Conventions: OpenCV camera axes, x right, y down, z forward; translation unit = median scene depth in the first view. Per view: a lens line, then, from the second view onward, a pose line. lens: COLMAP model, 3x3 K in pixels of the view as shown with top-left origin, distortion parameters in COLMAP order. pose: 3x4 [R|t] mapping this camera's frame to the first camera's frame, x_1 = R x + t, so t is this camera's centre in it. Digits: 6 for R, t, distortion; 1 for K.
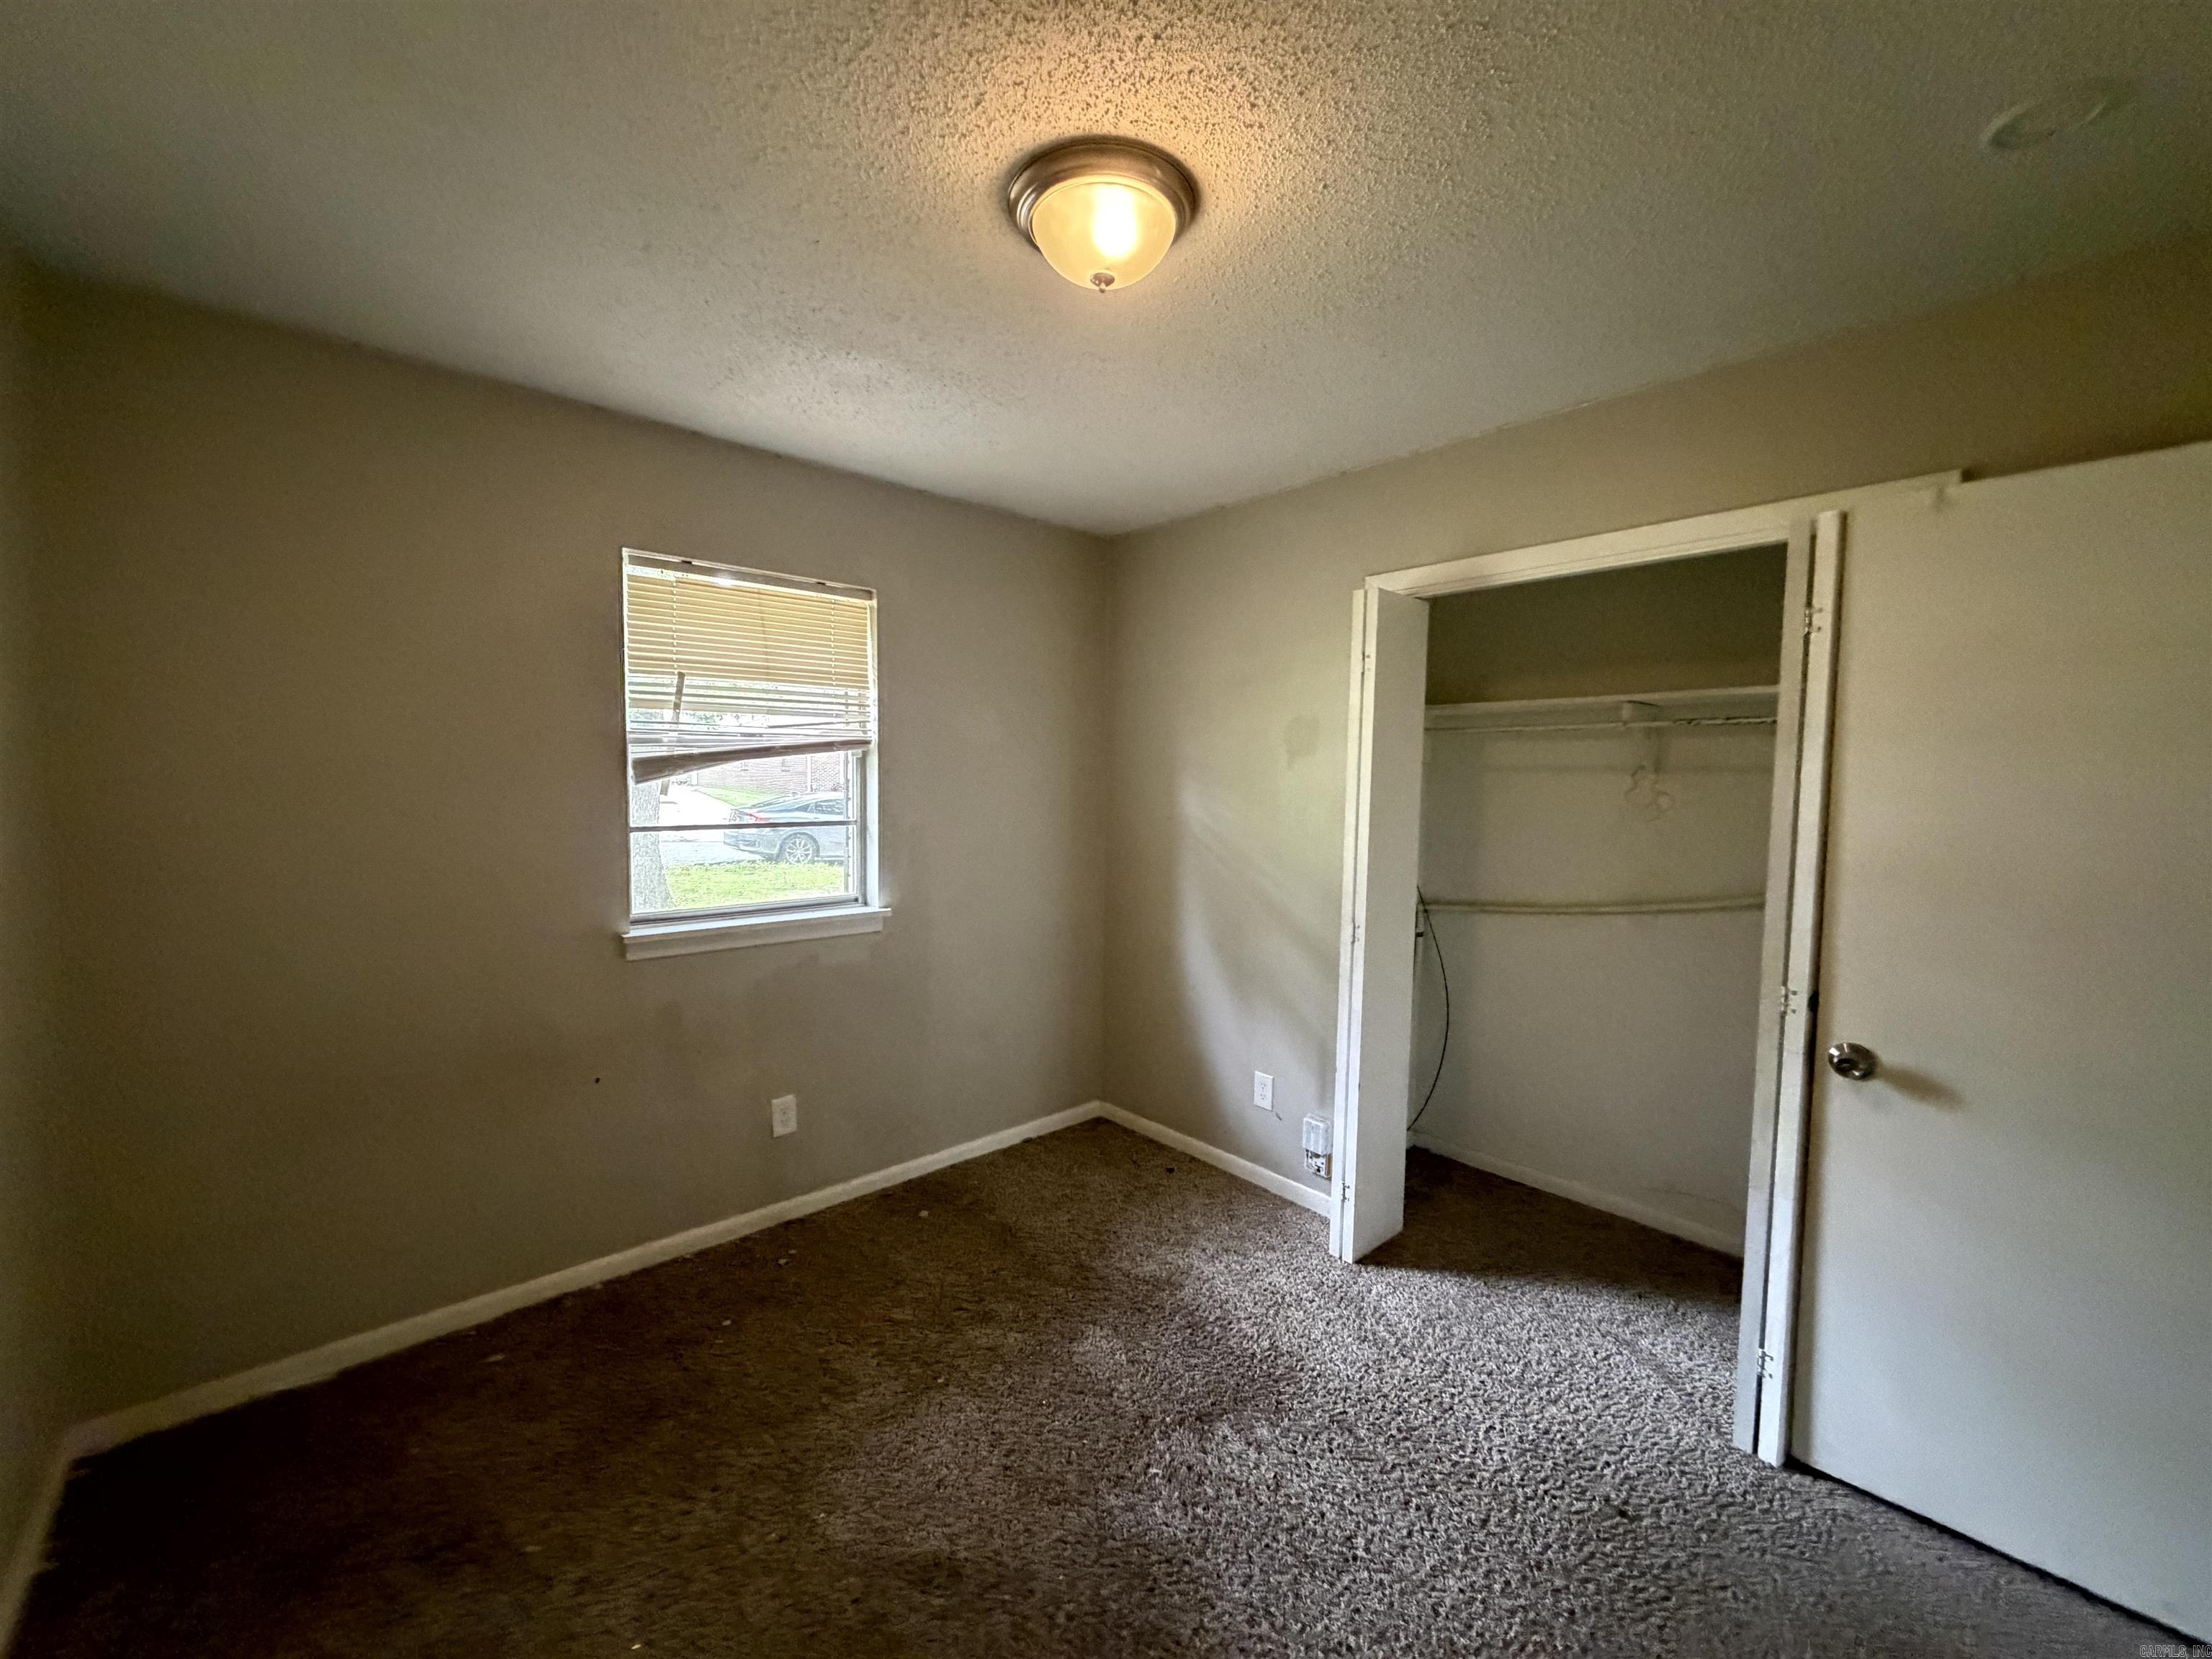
lens RADIAL K [[922.2, 0, 1094.1], [0, 922.2, 824.8], [0, 0, 1]] dist [0.012456, 0.000153]
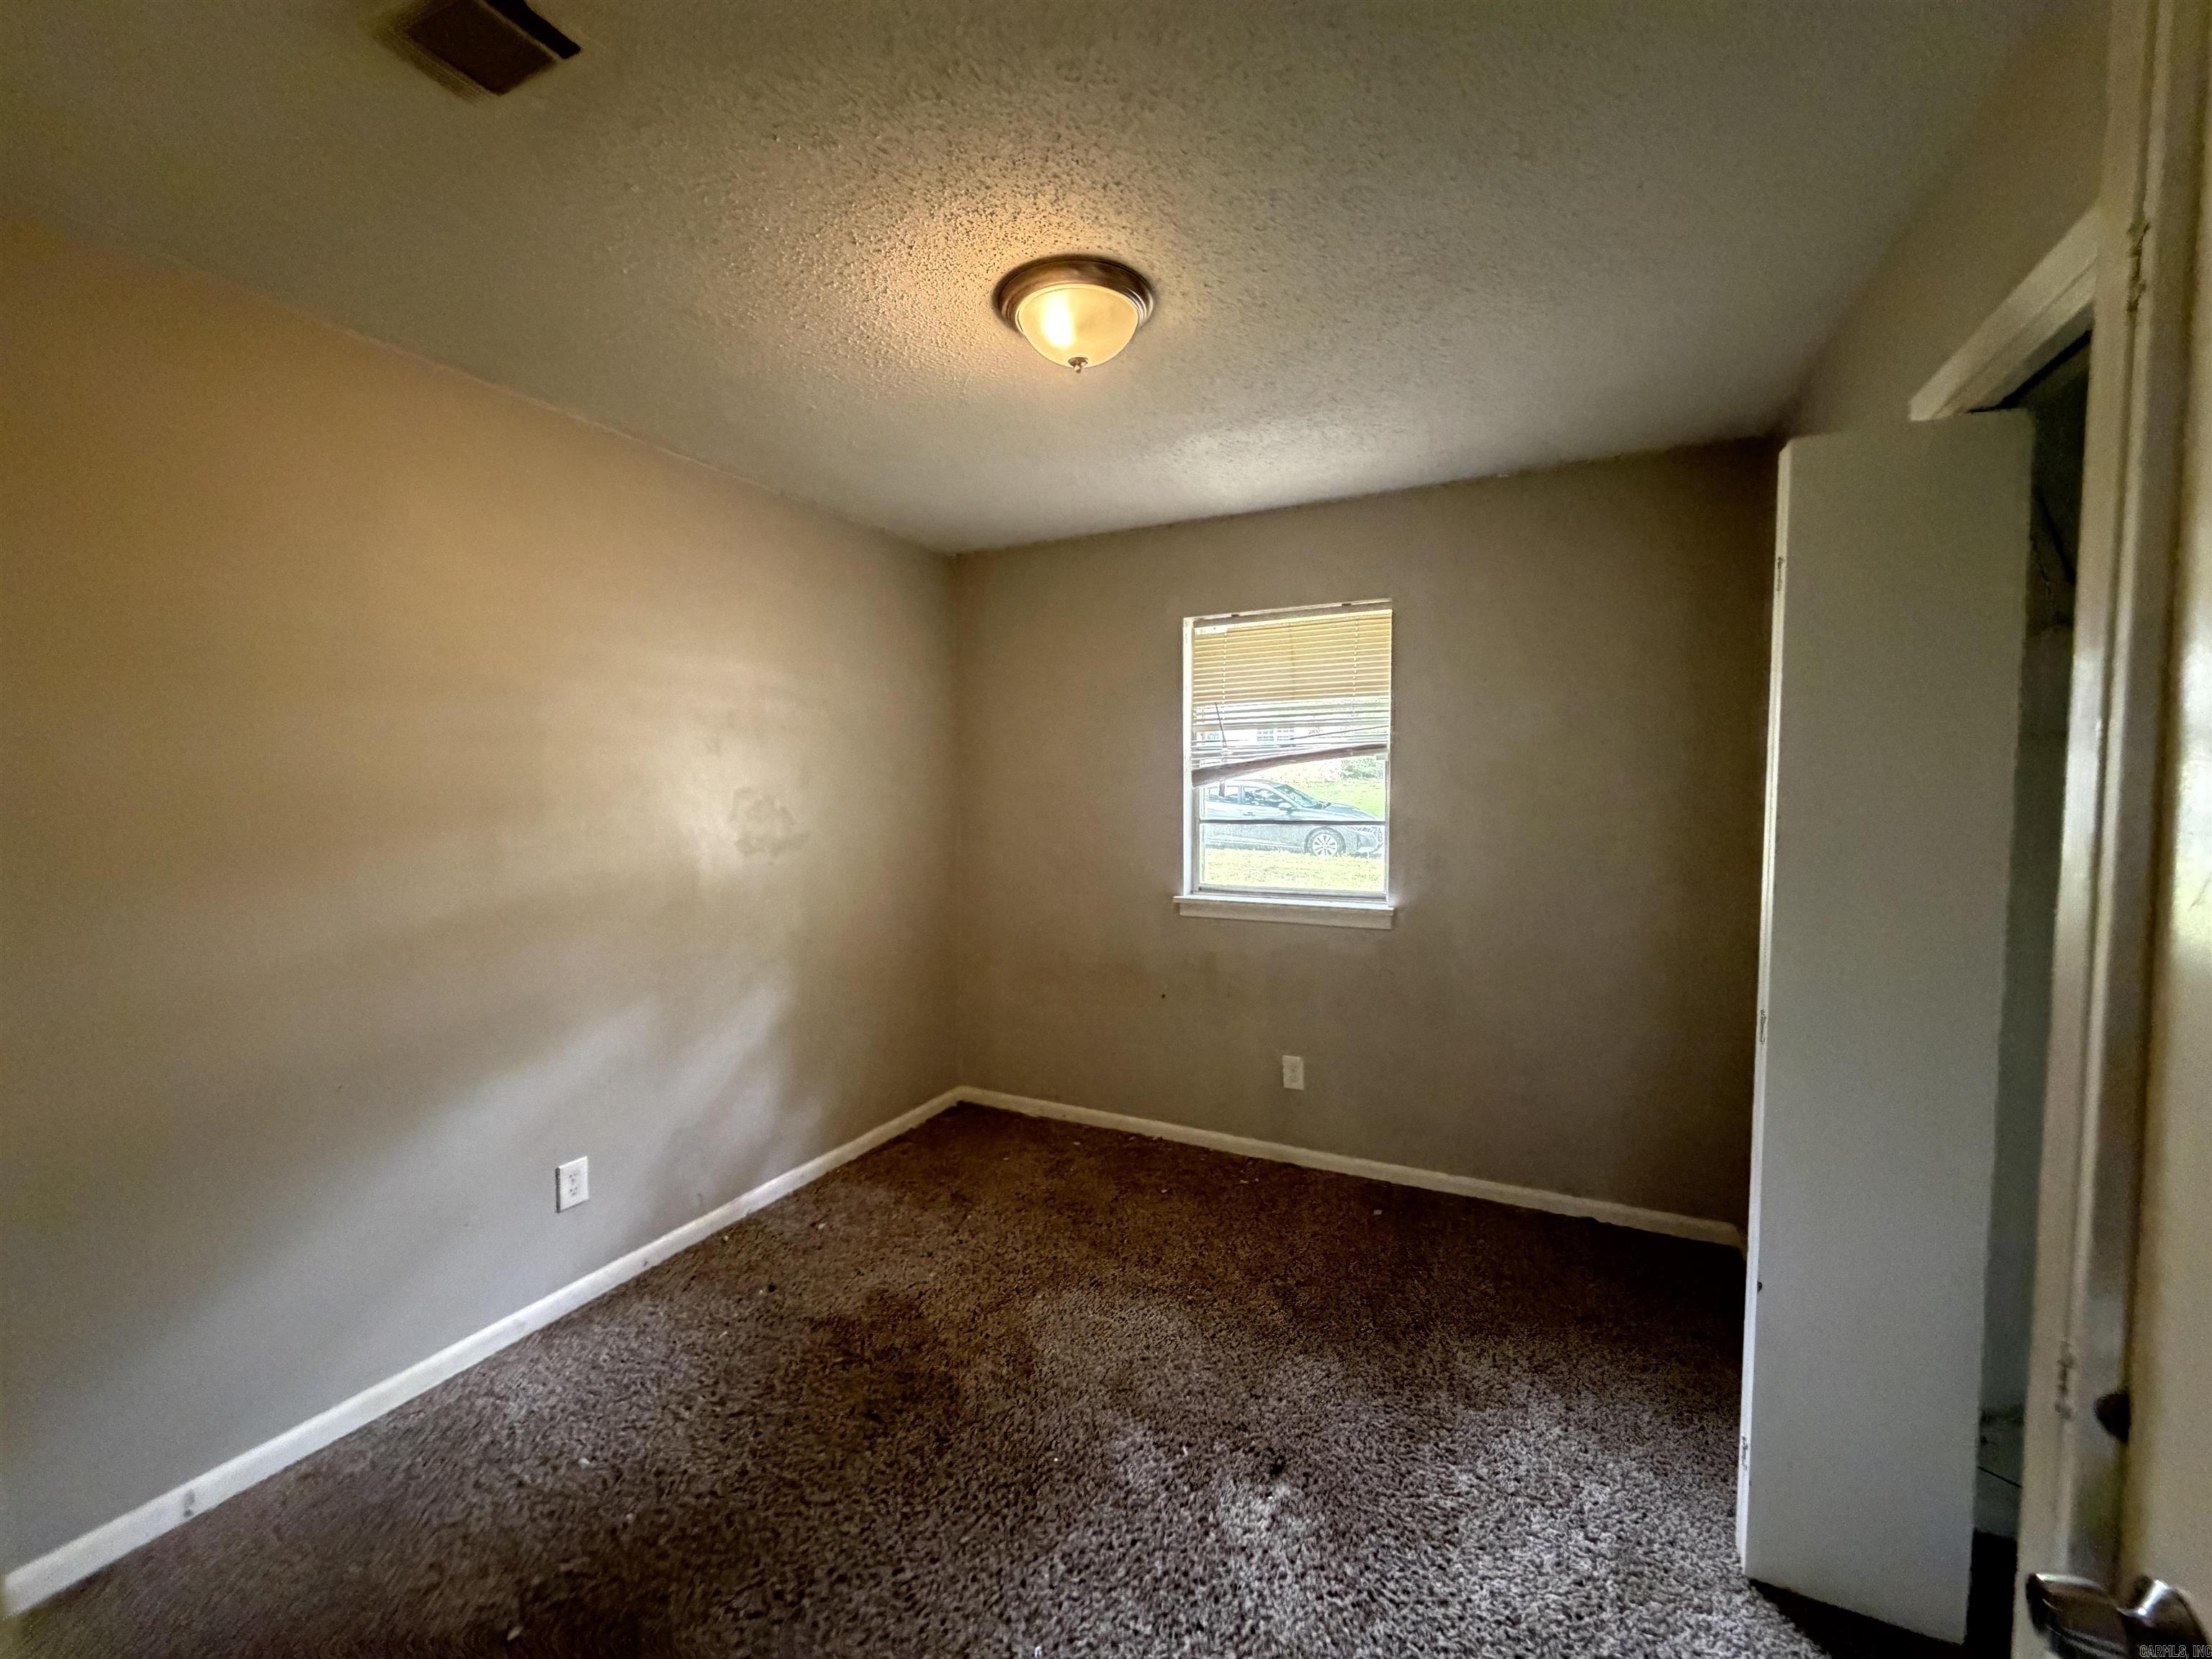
lens RADIAL K [[922.2, 0, 1094.1], [0, 922.2, 824.8], [0, 0, 1]] dist [0.012456, 0.000153]
pose [[0.341351, 0.032417, -0.939377, 0.709665], [-0.042741, 0.998907, 0.018940, -0.008412], [0.938964, 0.033685, 0.342363, 0.385908]]
